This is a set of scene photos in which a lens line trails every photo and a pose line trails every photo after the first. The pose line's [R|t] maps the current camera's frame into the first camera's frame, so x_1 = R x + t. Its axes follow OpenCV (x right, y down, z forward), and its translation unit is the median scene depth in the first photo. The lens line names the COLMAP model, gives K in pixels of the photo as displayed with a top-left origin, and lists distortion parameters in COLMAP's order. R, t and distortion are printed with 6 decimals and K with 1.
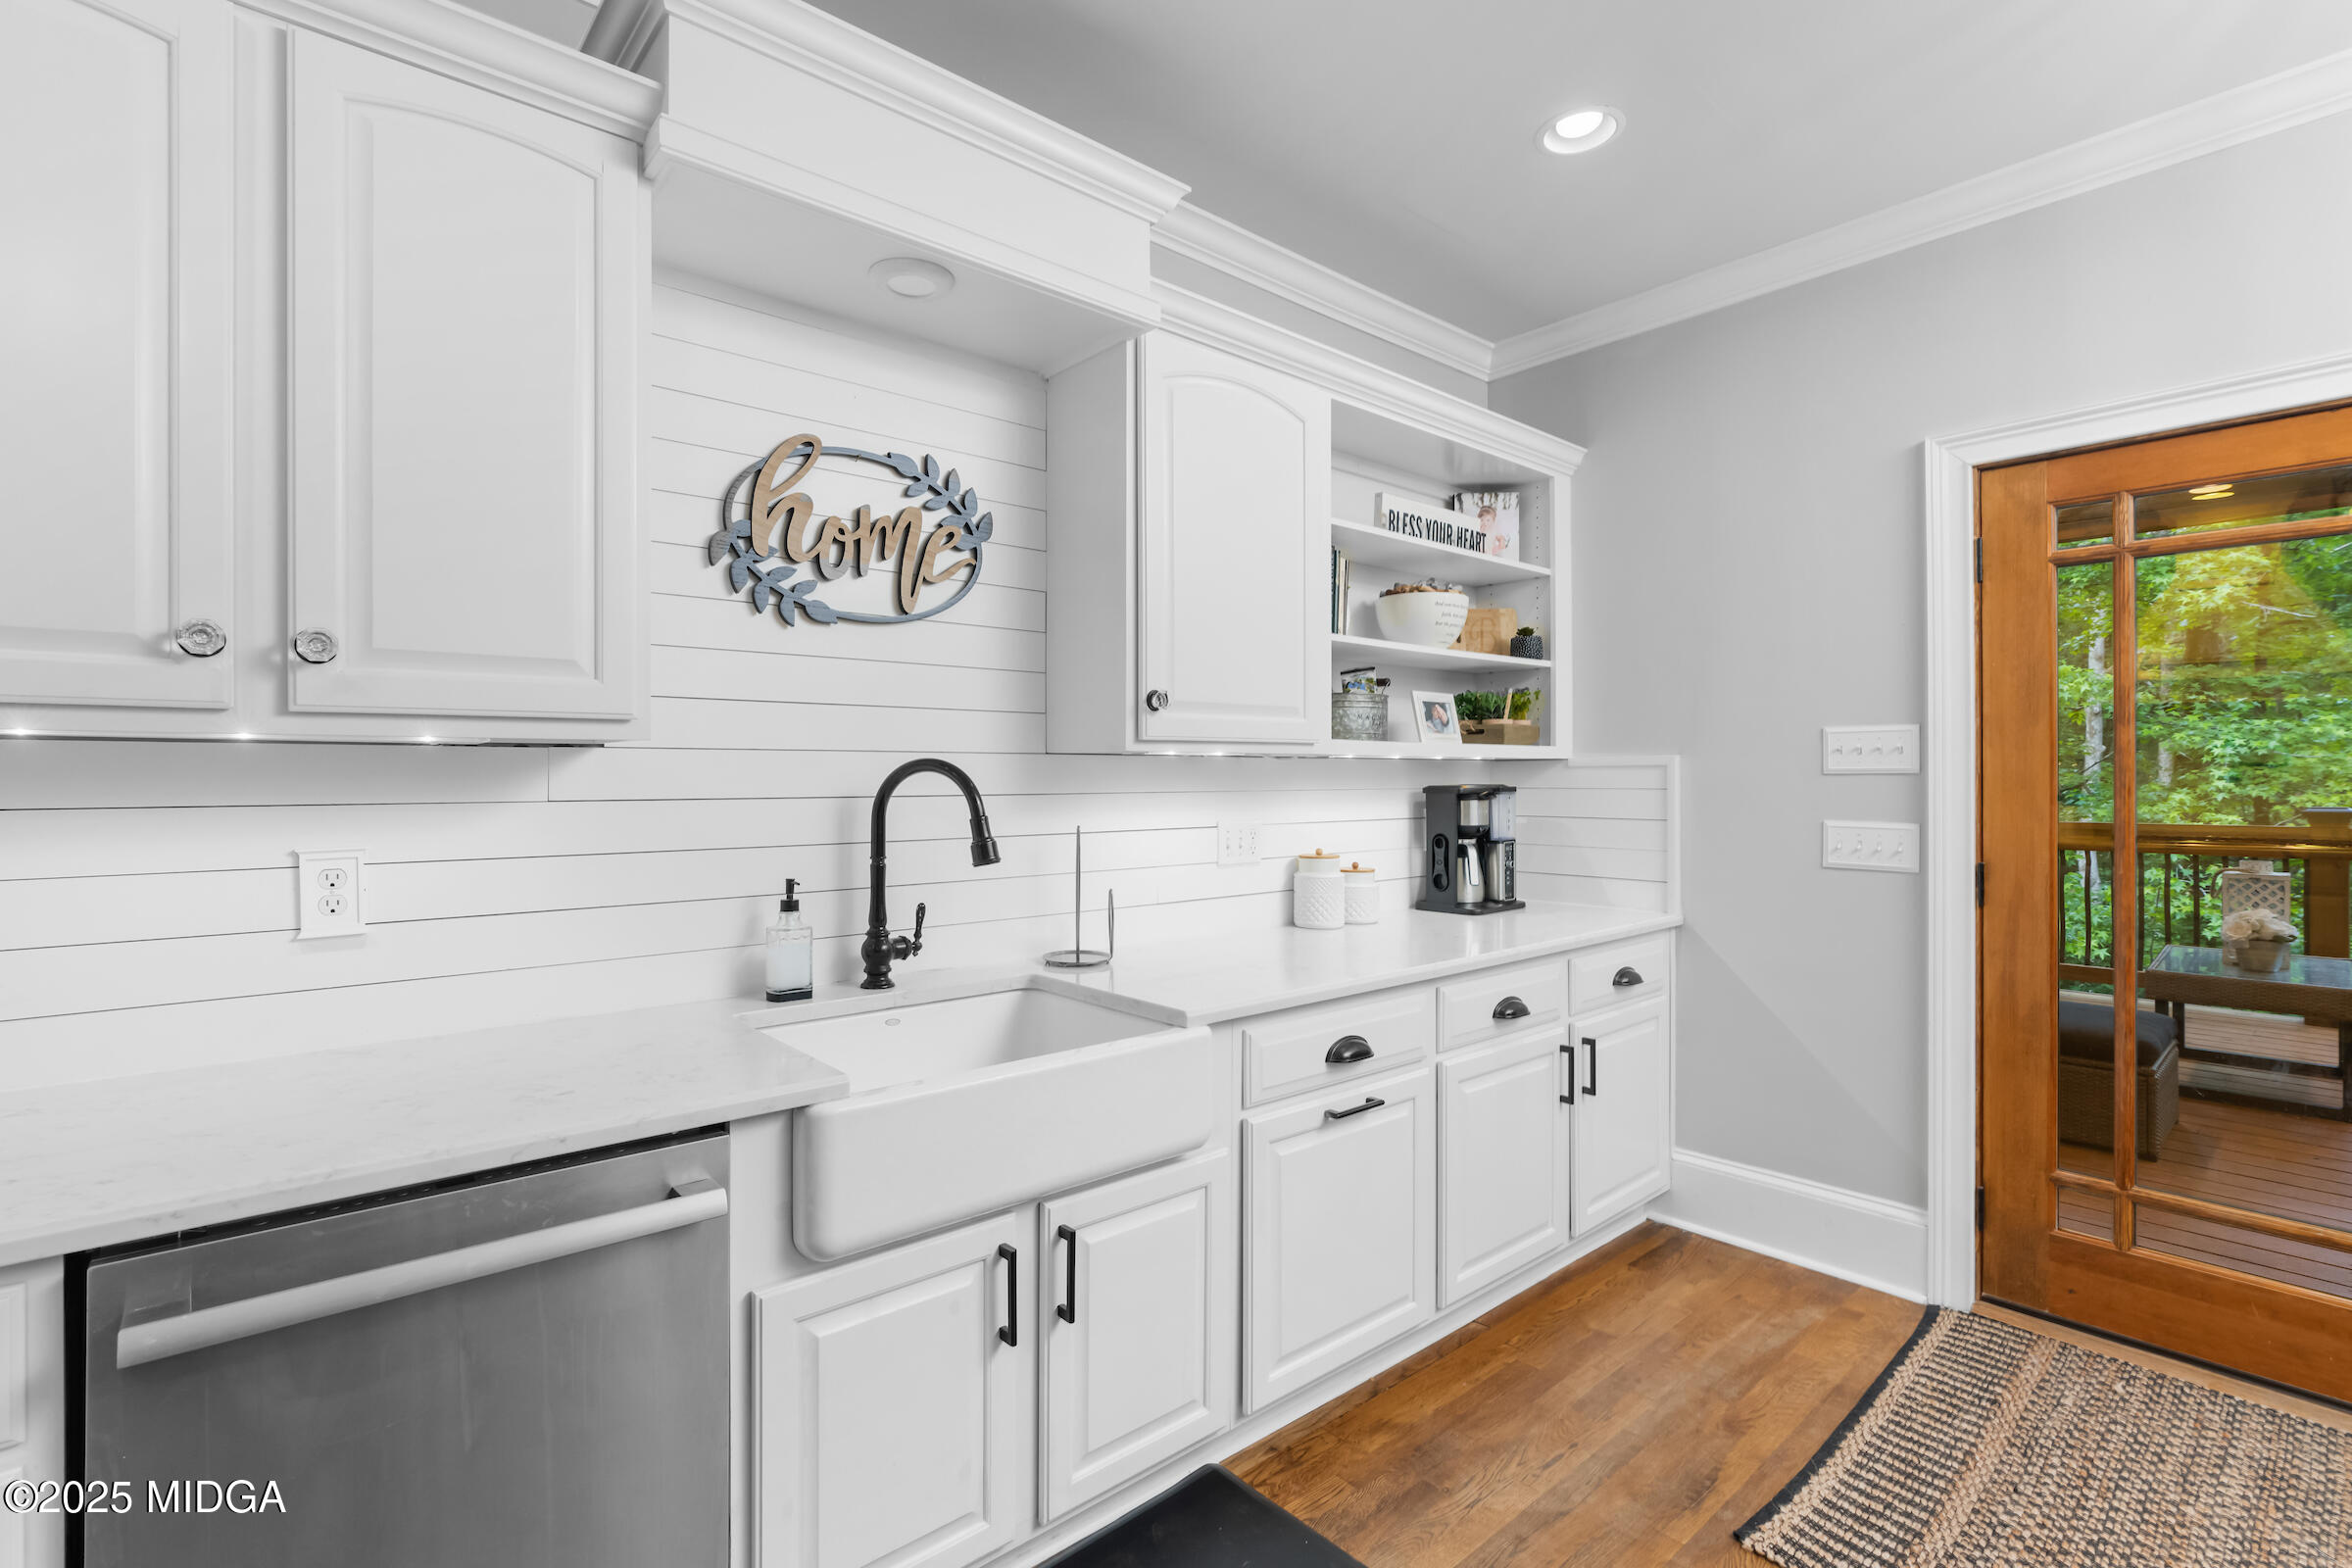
lens RADIAL K [[1084.4, 0, 1165.1], [0, 1084.4, 777.0], [0, 0, 1]] dist [0.000314, 0.000138]
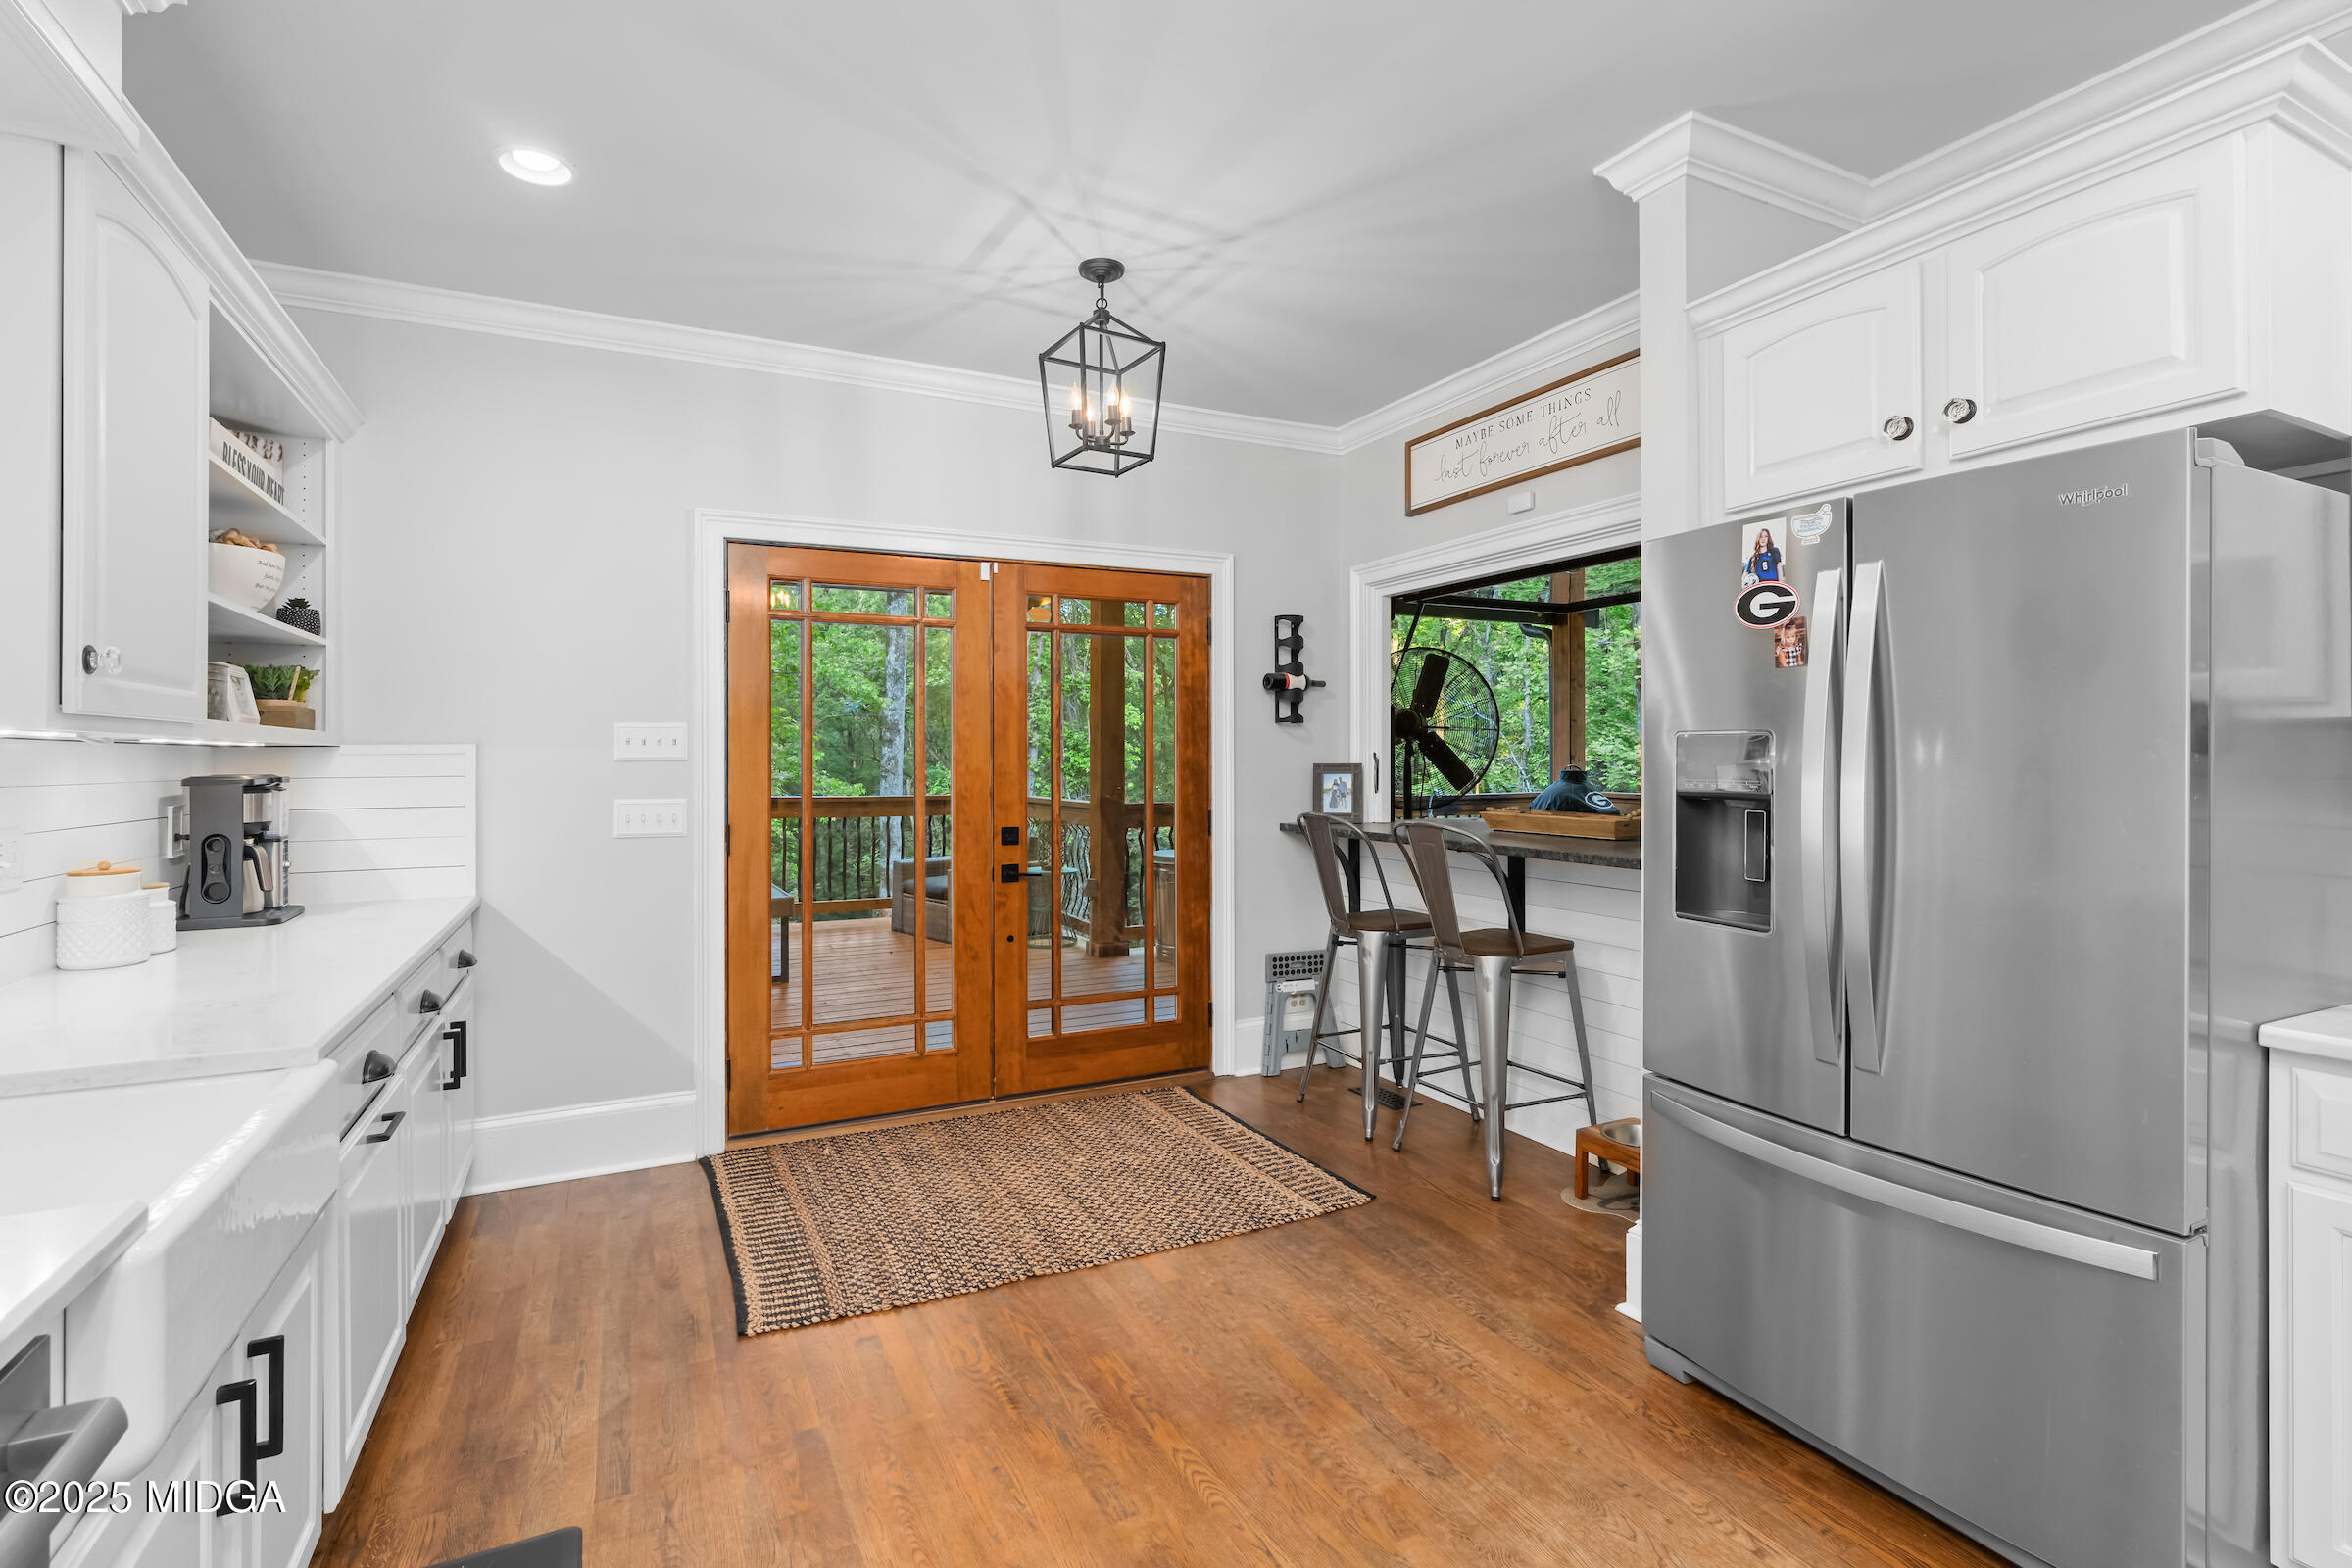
lens RADIAL K [[1084.4, 0, 1156.4], [0, 1084.4, 765.9], [0, 0, 1]] dist [0.000314, 0.000138]
pose [[0.255232, -0.005268, 0.966866, -0.528743], [0.006222, 0.999973, 0.003806, 0.002142], [-0.966860, 0.005045, 0.255257, 0.137409]]
